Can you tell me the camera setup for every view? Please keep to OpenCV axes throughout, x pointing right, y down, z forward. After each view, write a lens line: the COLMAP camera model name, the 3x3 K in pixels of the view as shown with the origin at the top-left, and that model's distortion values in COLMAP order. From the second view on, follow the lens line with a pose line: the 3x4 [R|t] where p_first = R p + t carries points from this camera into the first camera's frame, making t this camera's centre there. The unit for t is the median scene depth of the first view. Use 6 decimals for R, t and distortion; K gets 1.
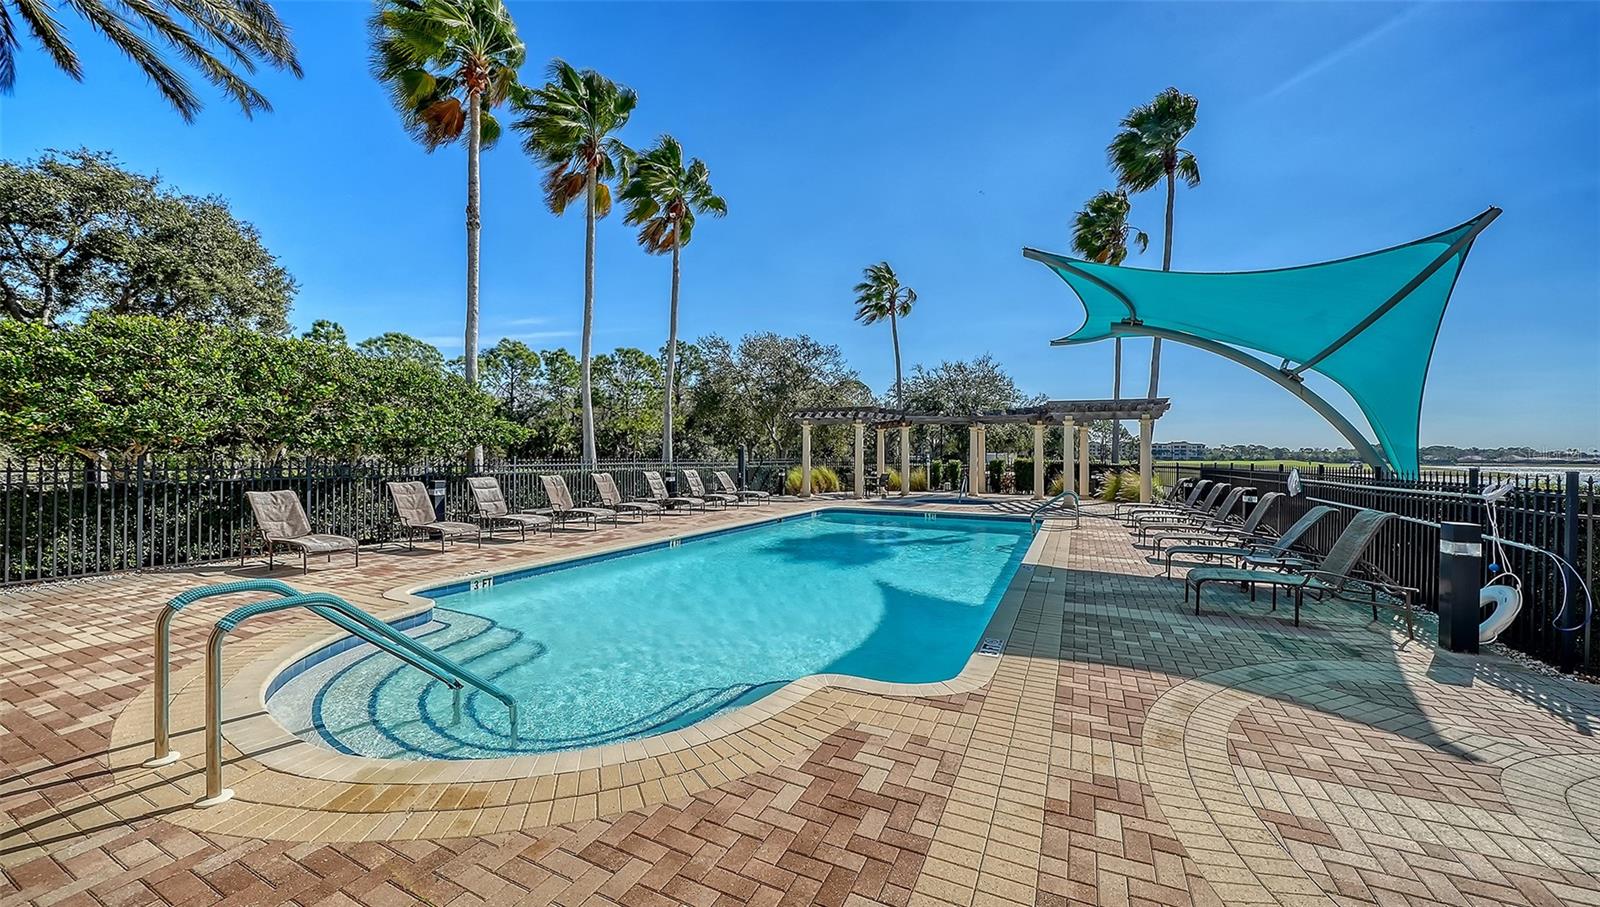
lens RADIAL K [[567.0, 0, 810.2], [0, 567.0, 451.0], [0, 0, 1]] dist [-0.020682, 0.000609]
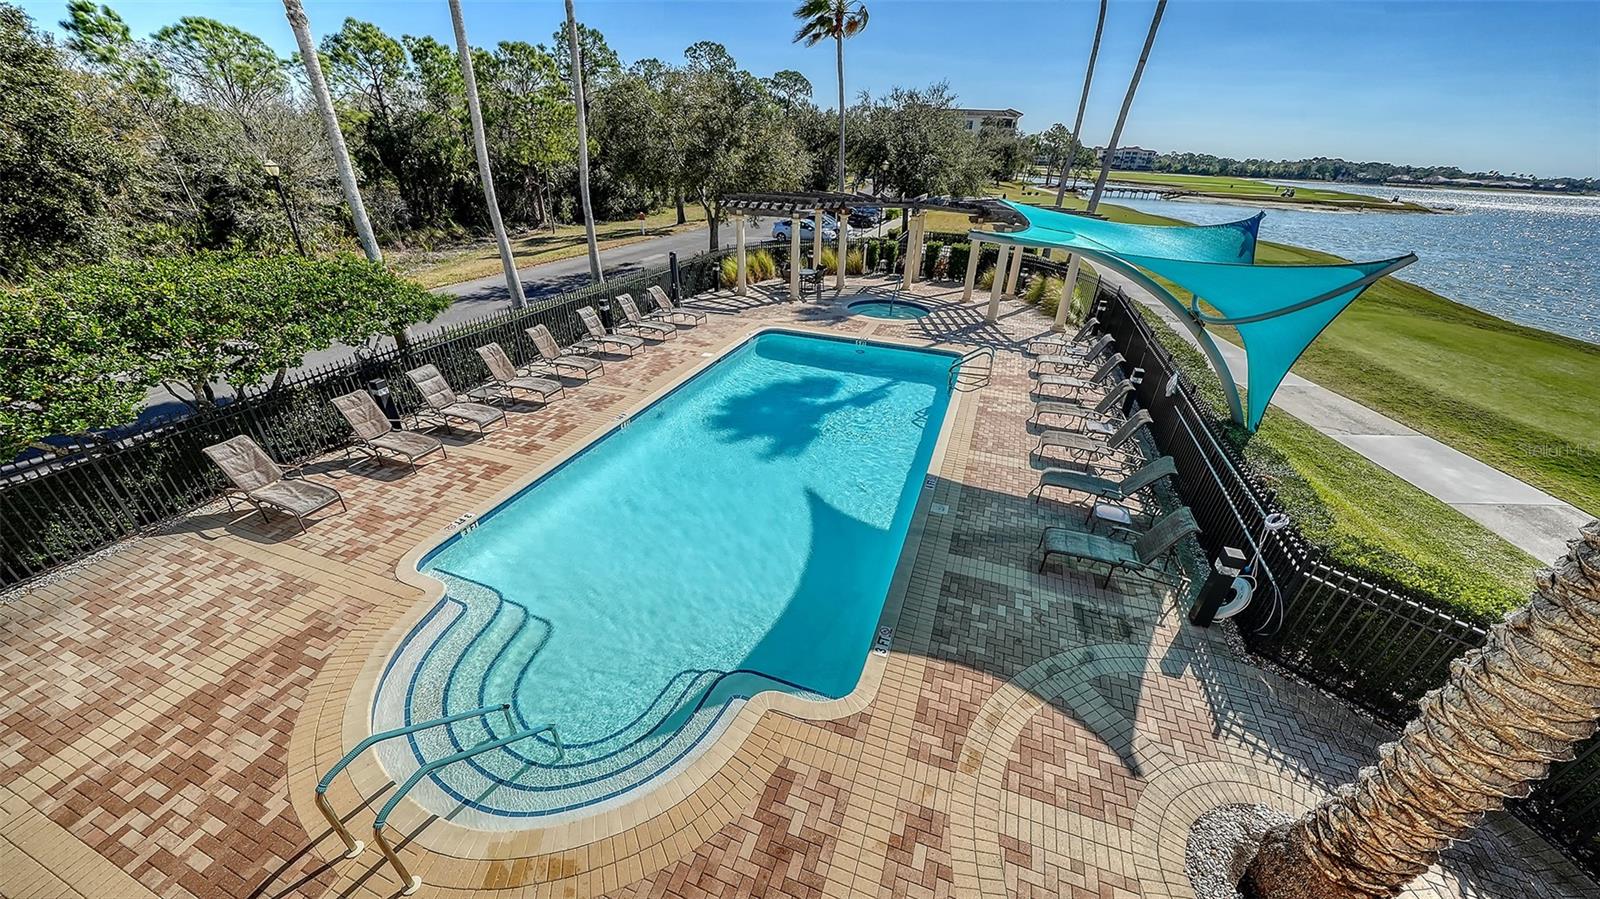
lens RADIAL K [[547.9, 0, 798.0], [0, 547.9, 455.7], [0, 0, 1]] dist [-0.019288, 0.000110]
pose [[0.995851, -0.024288, 0.087700, -0.000805], [-0.022531, 0.867909, 0.496212, -0.344562], [-0.088167, -0.496130, 0.863760, 0.030684]]
